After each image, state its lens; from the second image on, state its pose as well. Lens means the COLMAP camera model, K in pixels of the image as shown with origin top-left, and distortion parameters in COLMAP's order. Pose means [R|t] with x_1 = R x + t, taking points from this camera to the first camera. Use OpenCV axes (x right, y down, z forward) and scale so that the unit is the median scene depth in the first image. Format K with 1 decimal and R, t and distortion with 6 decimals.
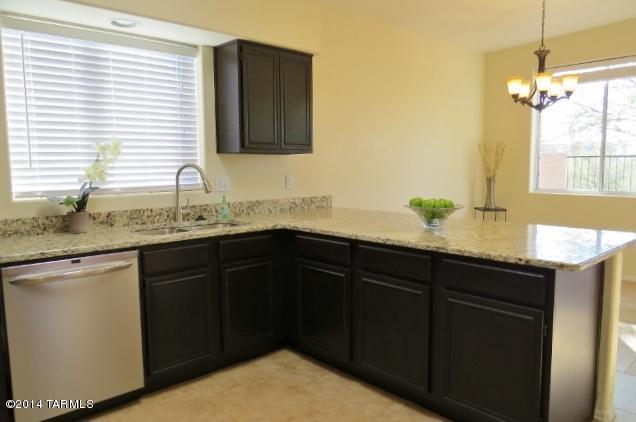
lens RADIAL K [[467.0, 0, 316.9], [0, 467.0, 209.6], [0, 0, 1]] dist [-0.001093, -0.000702]
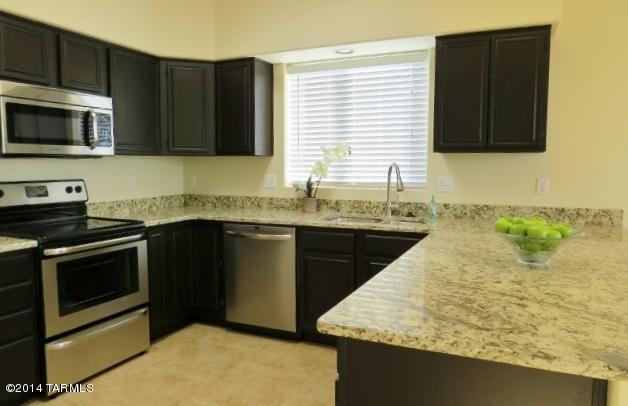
lens RADIAL K [[458.1, 0, 315.1], [0, 458.1, 204.0], [0, 0, 1]] dist [-0.009165, -0.002146]
pose [[0.398958, 0.091473, -0.912395, 0.633147], [-0.092638, 0.993942, 0.059141, -0.049360], [0.912278, 0.060928, 0.405015, 0.399694]]
